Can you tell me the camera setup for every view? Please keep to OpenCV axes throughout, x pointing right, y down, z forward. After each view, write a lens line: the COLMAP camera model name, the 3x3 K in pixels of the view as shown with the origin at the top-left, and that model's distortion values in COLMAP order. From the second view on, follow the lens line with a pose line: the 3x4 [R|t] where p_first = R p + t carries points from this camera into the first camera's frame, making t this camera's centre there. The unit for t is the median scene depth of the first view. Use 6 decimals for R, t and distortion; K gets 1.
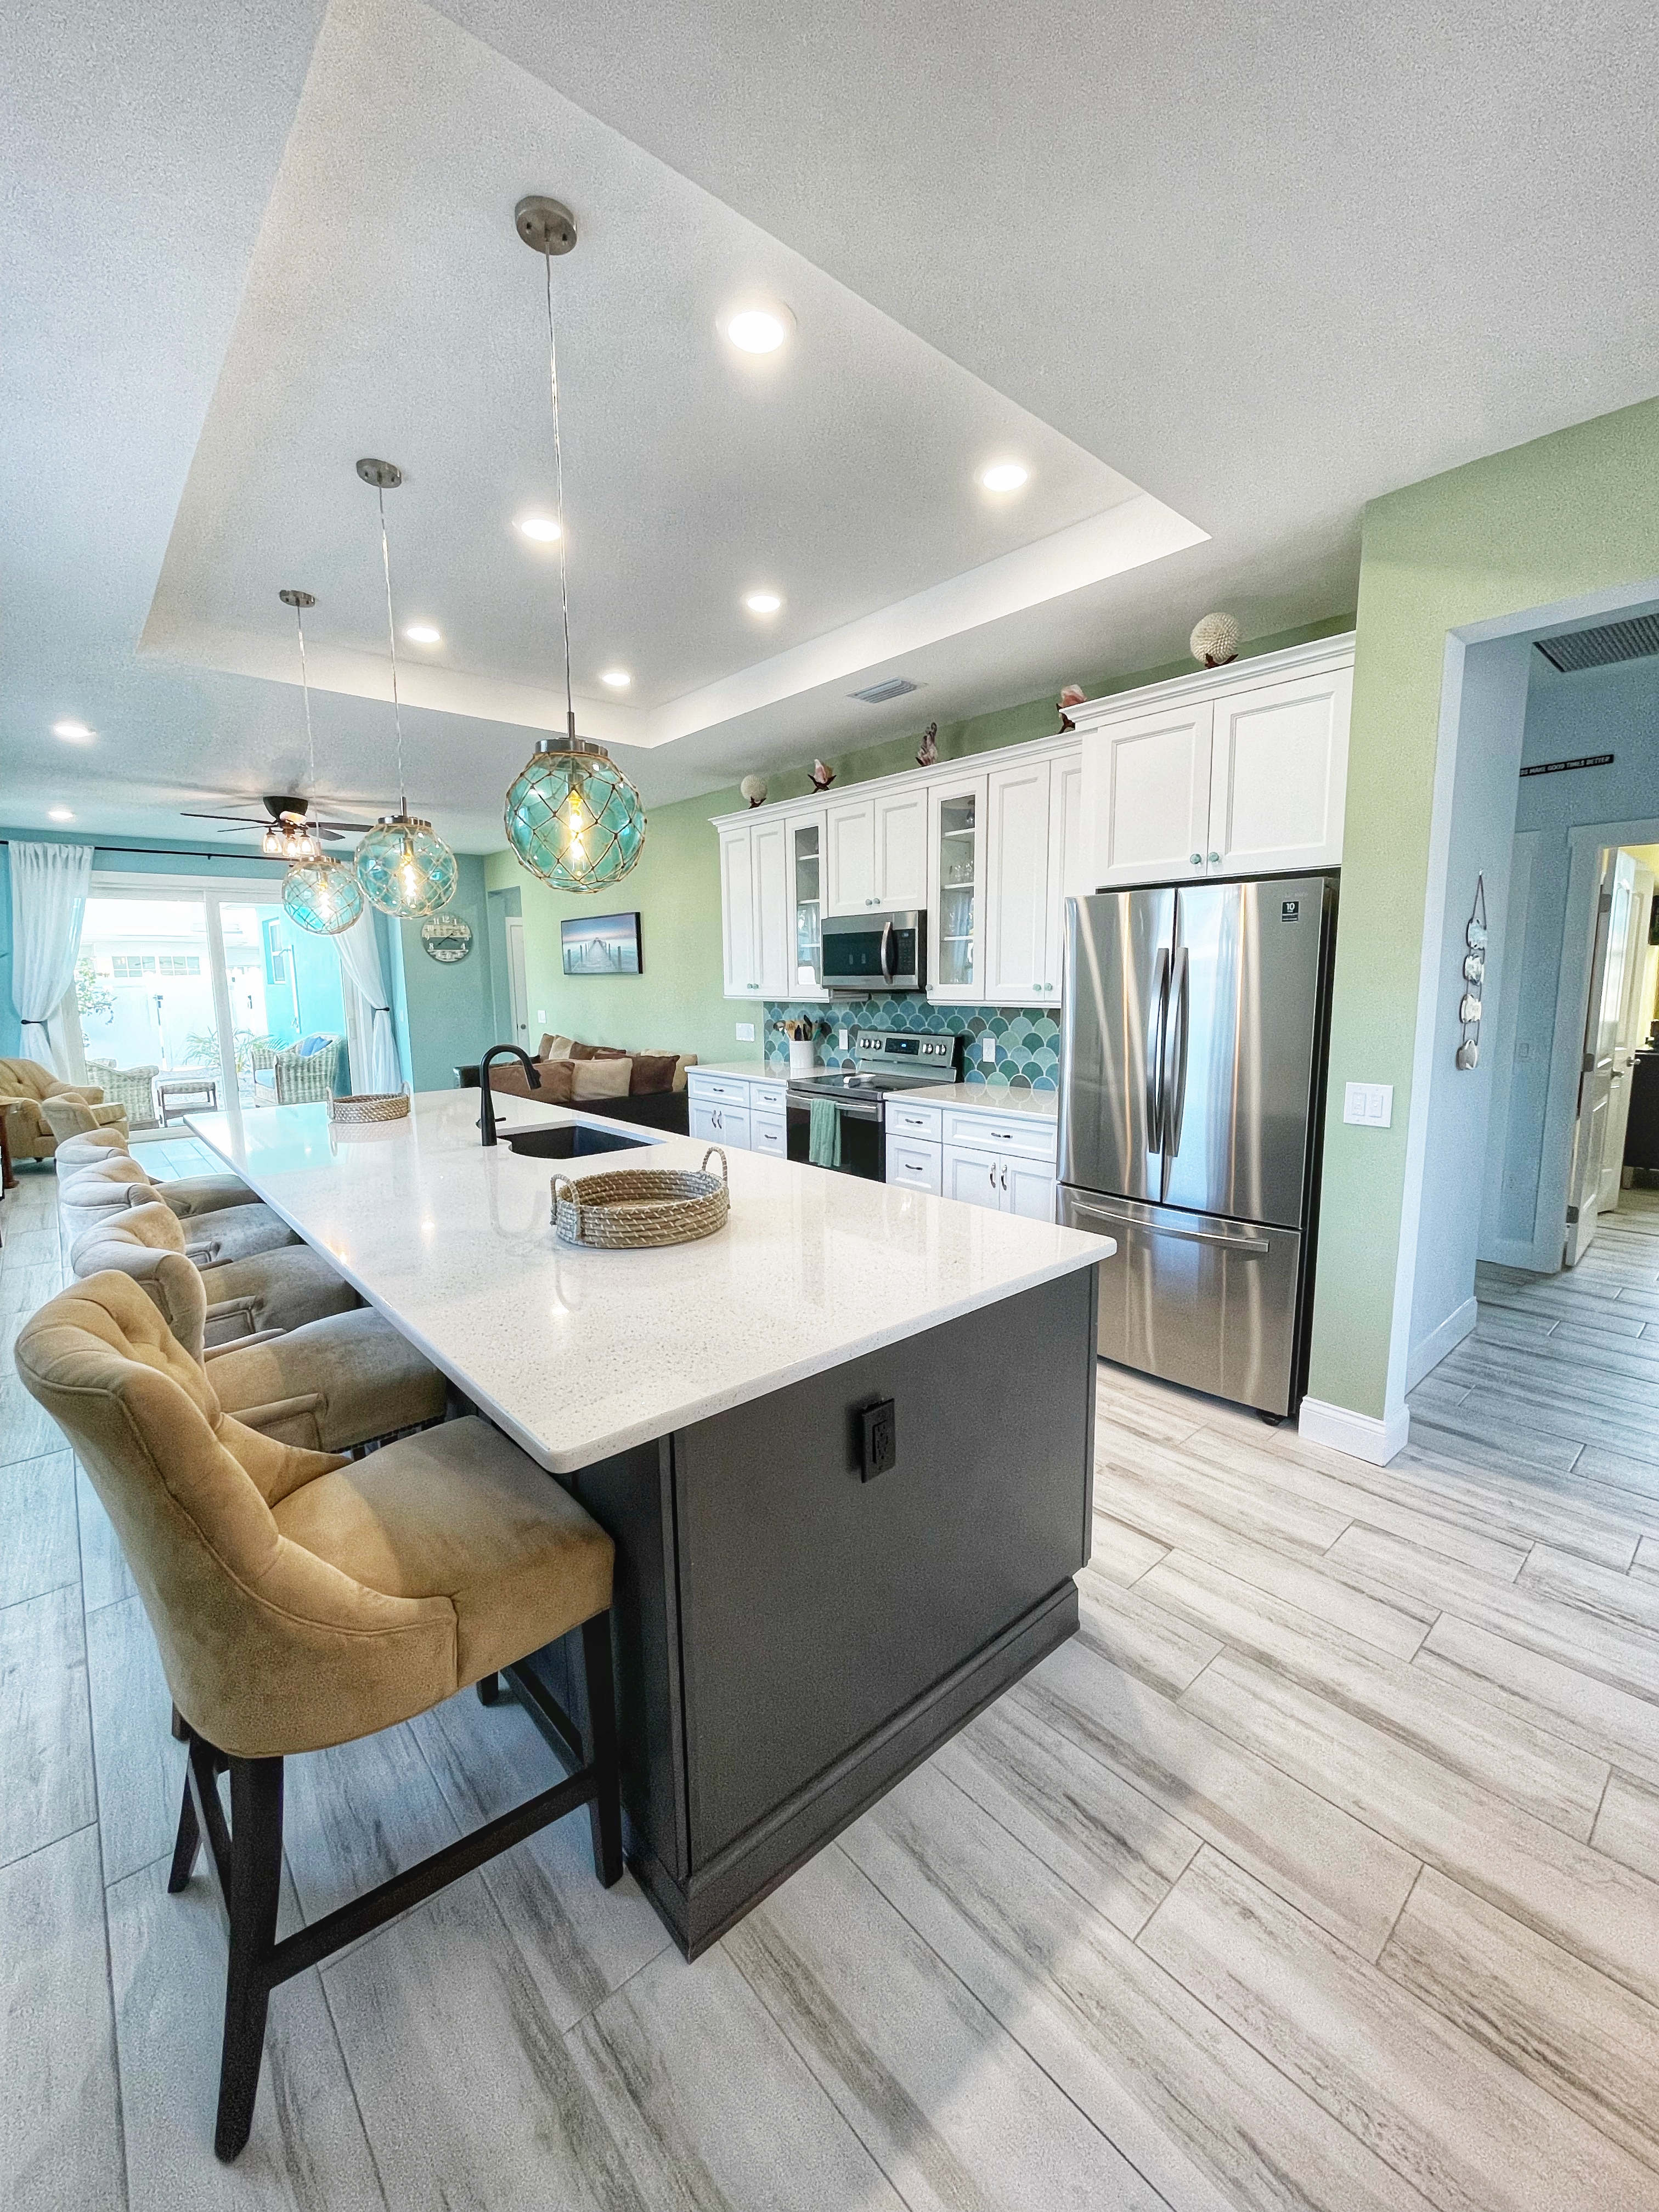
lens RADIAL K [[883.6, 0, 832.0], [0, 883.6, 1096.7], [0, 0, 1]] dist [-0.001446, -0.000115]
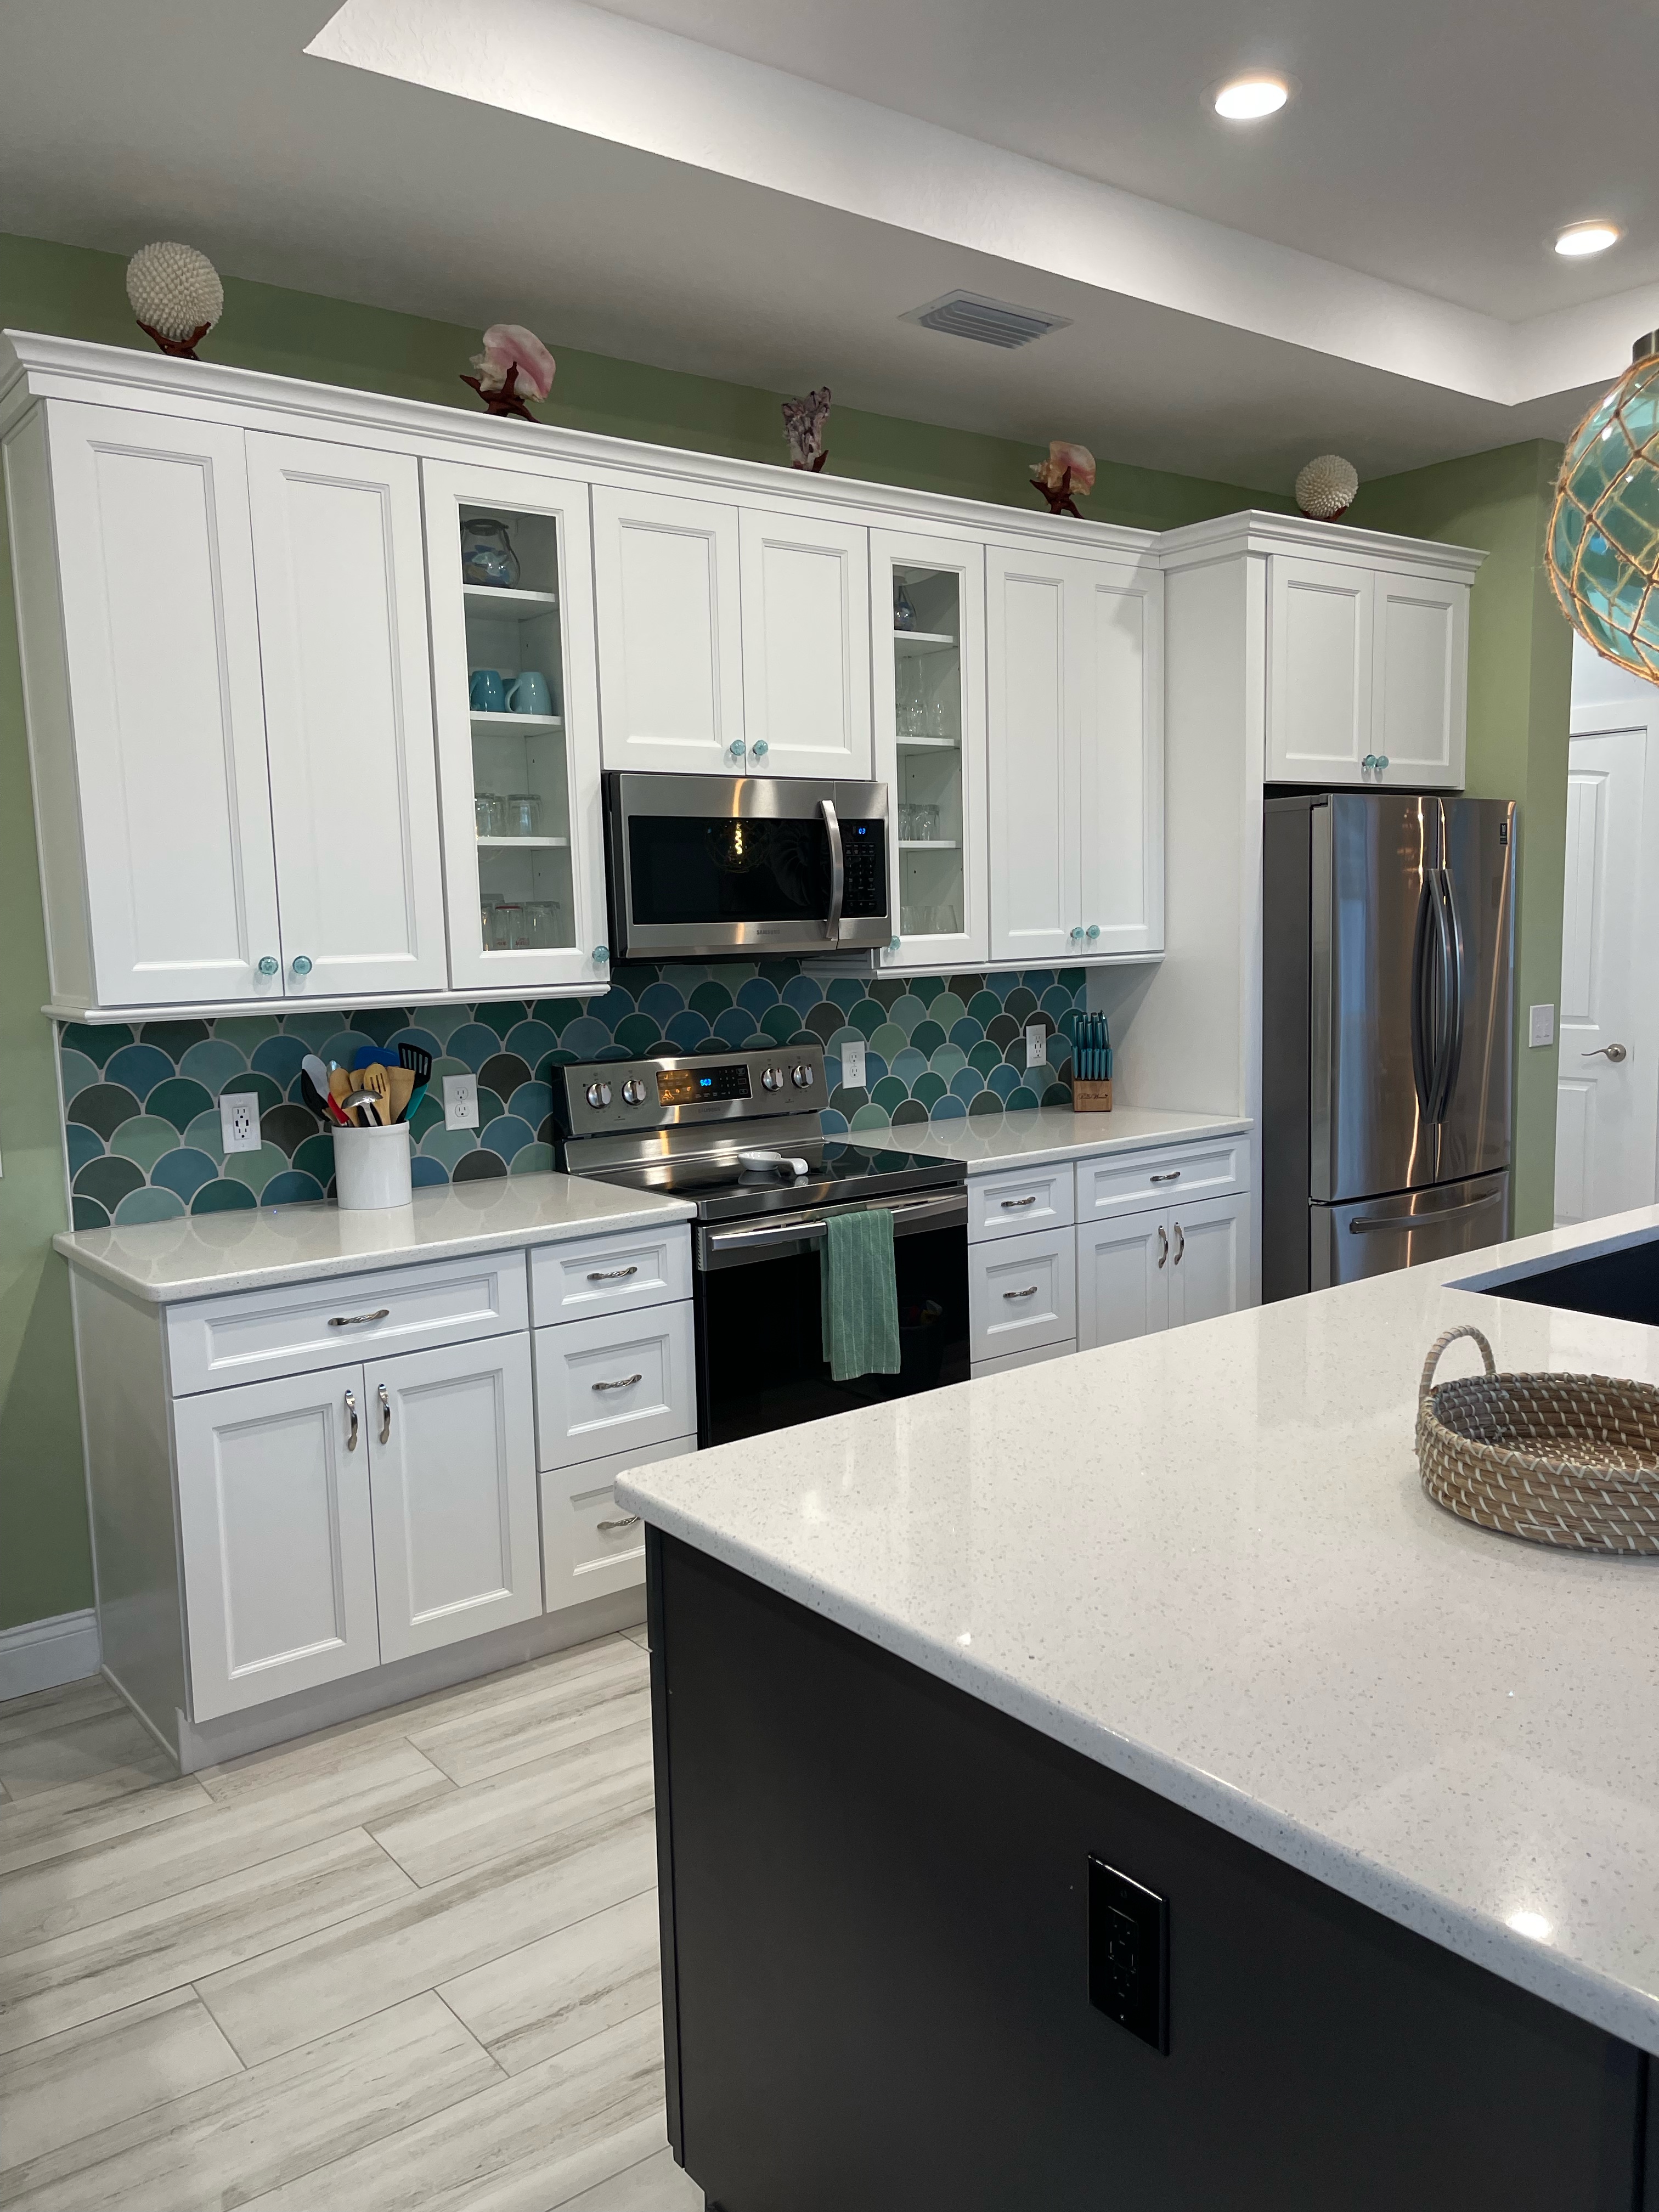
lens RADIAL K [[1663.8, 0, 833.1], [0, 1663.8, 1122.5], [0, 0, 1]] dist [0.039443, -0.038196]
pose [[0.075012, -0.110288, 0.991065, -0.812665], [0.168058, 0.981047, 0.096453, -0.119025], [-0.982919, 0.159321, 0.092125, 0.960167]]
